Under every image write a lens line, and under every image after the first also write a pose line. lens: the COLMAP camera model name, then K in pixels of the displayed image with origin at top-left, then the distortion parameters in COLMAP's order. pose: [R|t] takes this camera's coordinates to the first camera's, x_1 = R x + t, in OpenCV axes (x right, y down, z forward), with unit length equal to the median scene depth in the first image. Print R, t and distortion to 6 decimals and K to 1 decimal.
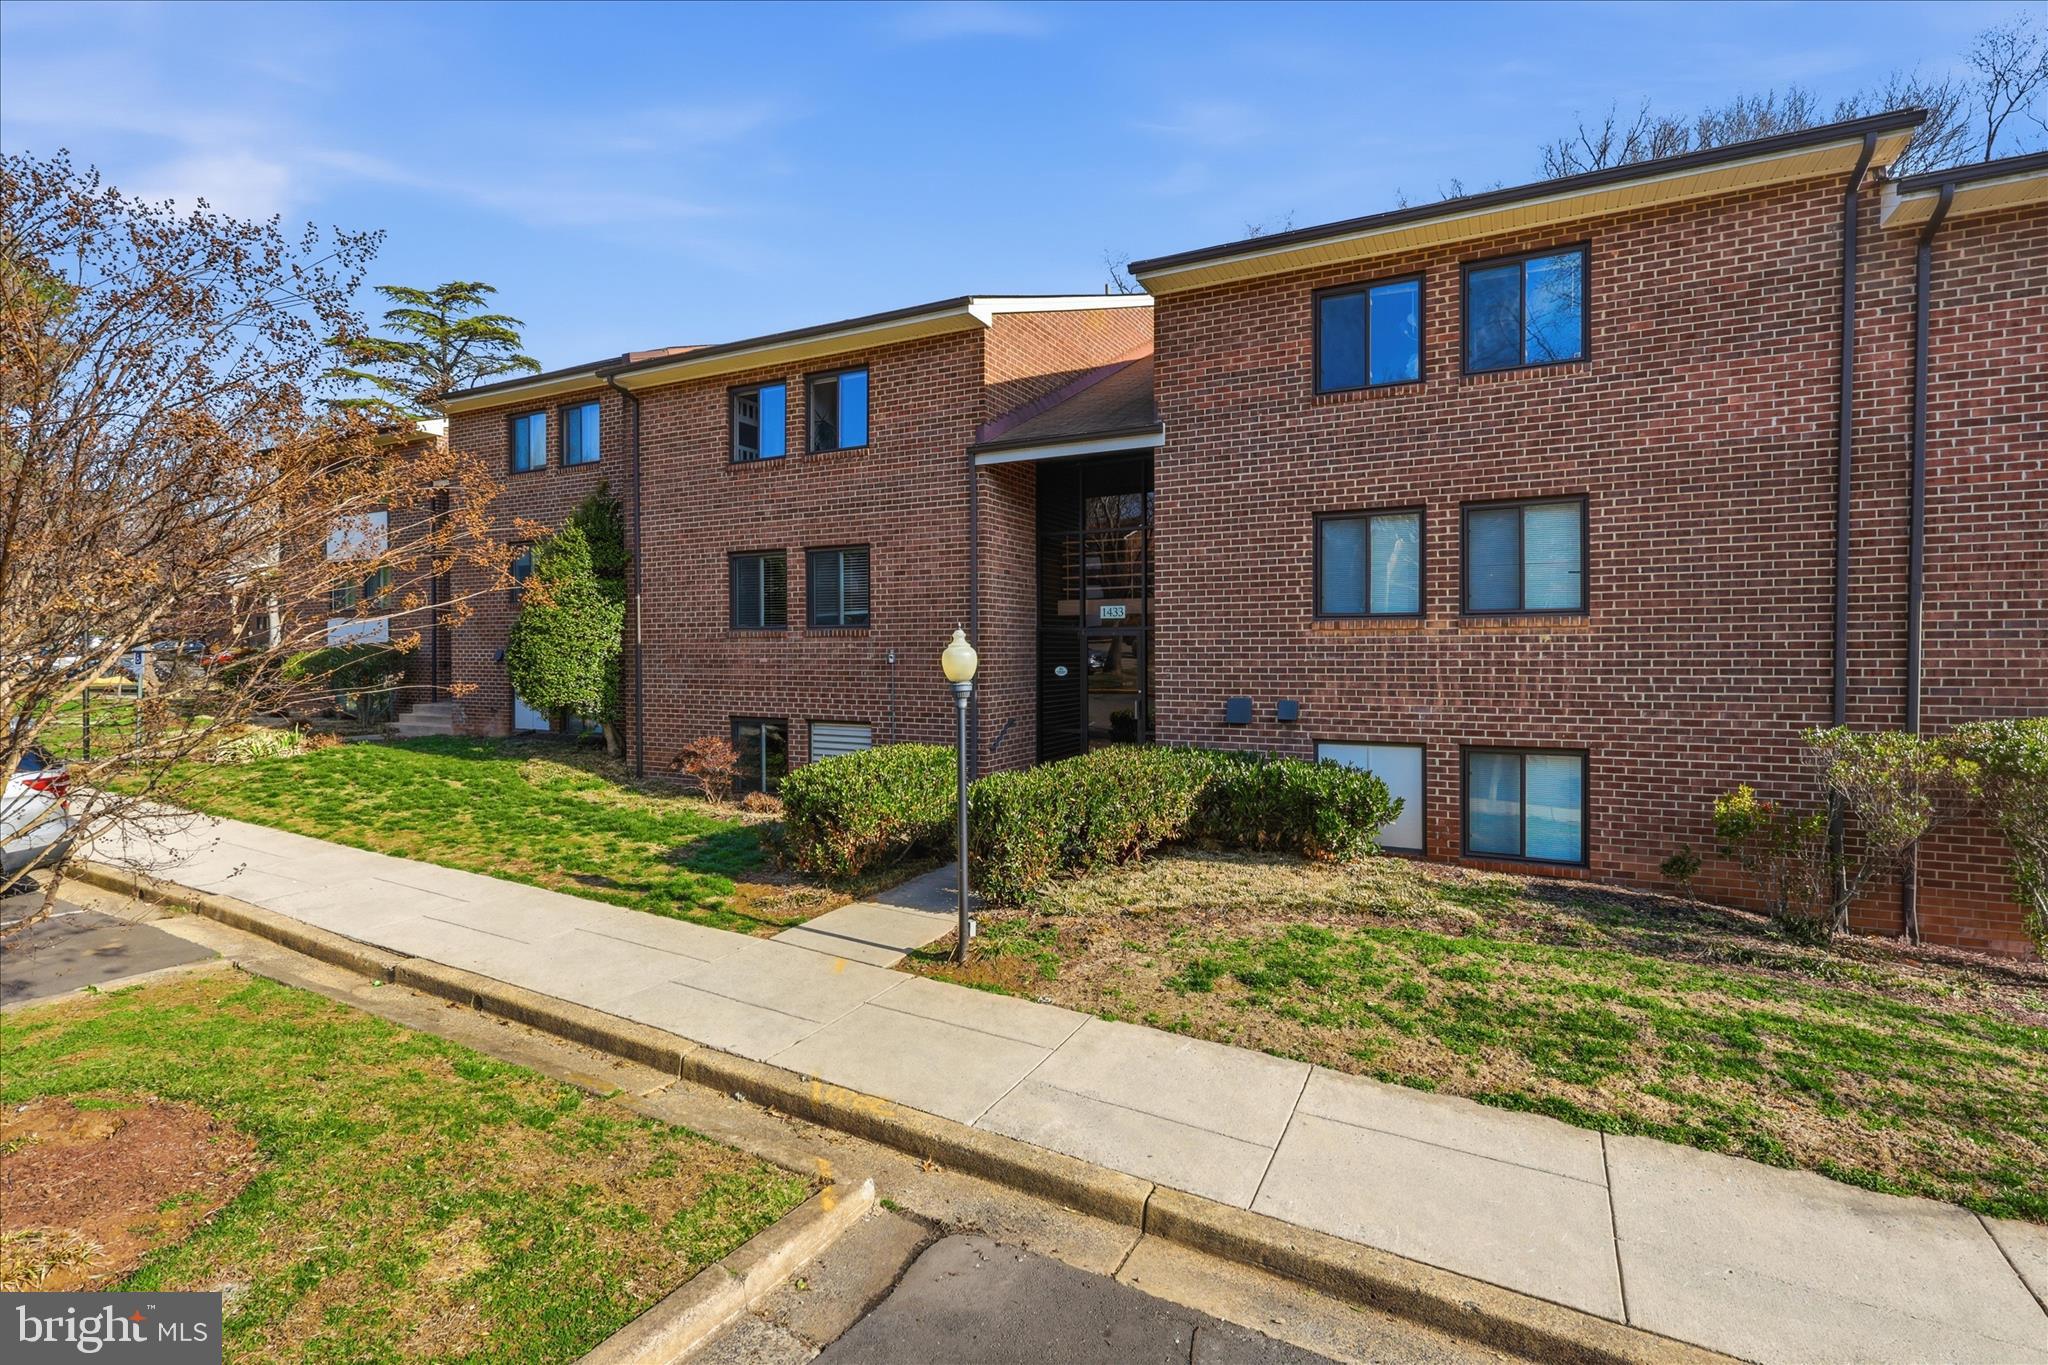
lens RADIAL K [[953.5, 0, 1020.3], [0, 953.5, 675.1], [0, 0, 1]] dist [0.001154, -0.000179]
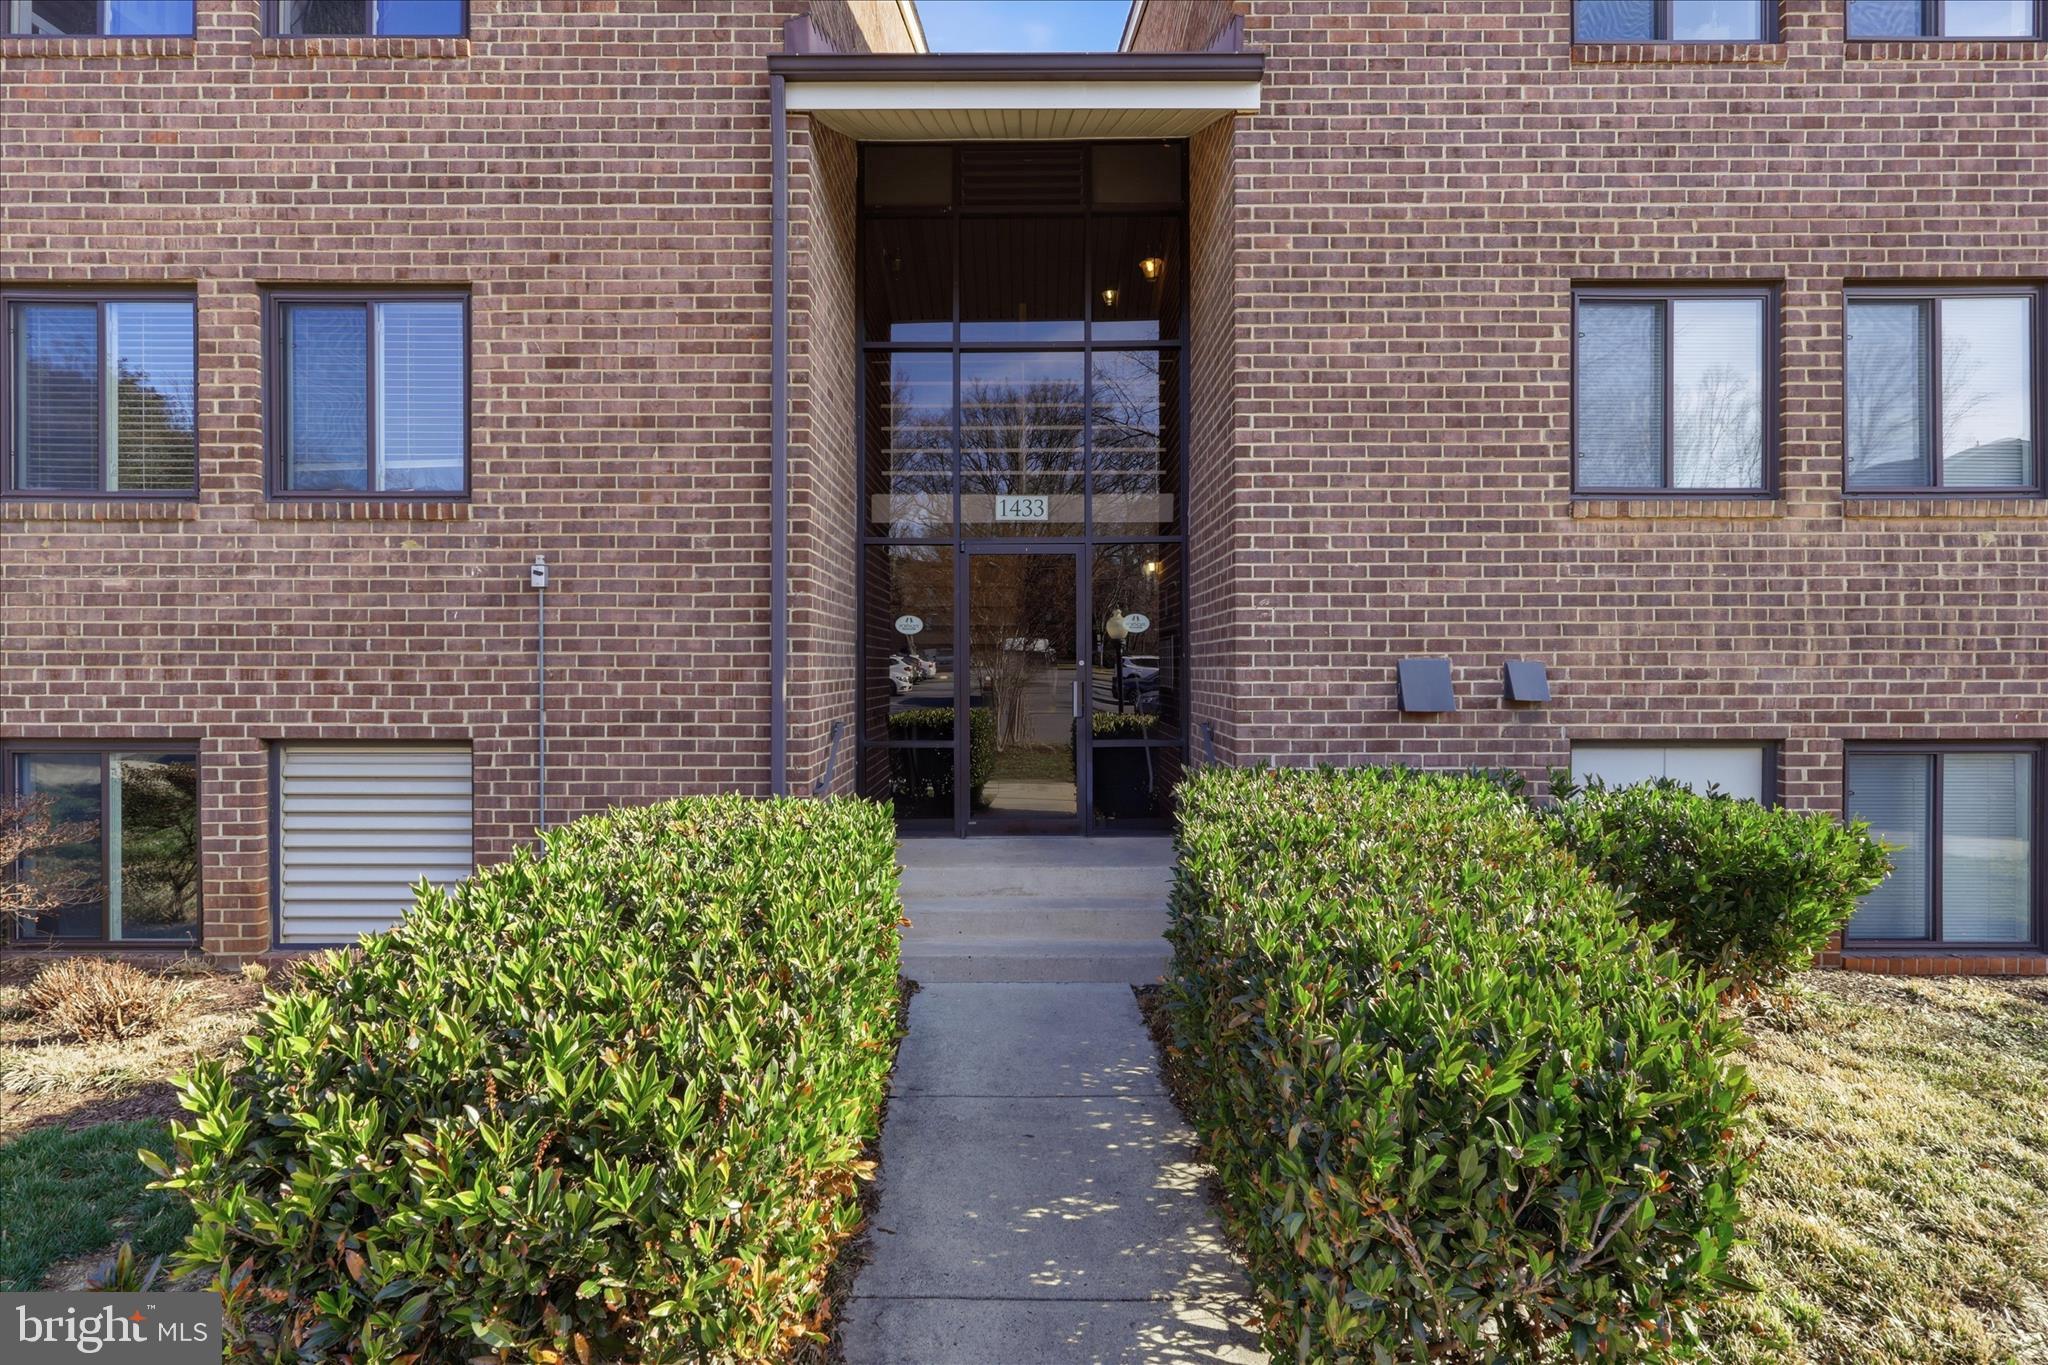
lens RADIAL K [[953.5, 0, 1013.6], [0, 953.5, 657.7], [0, 0, 1]] dist [0.001154, -0.000179]
pose [[0.888187, -0.000402, 0.459482, -0.184181], [0.008469, 0.999844, -0.015495, 0.031202], [-0.459404, 0.017654, 0.888052, 0.725563]]
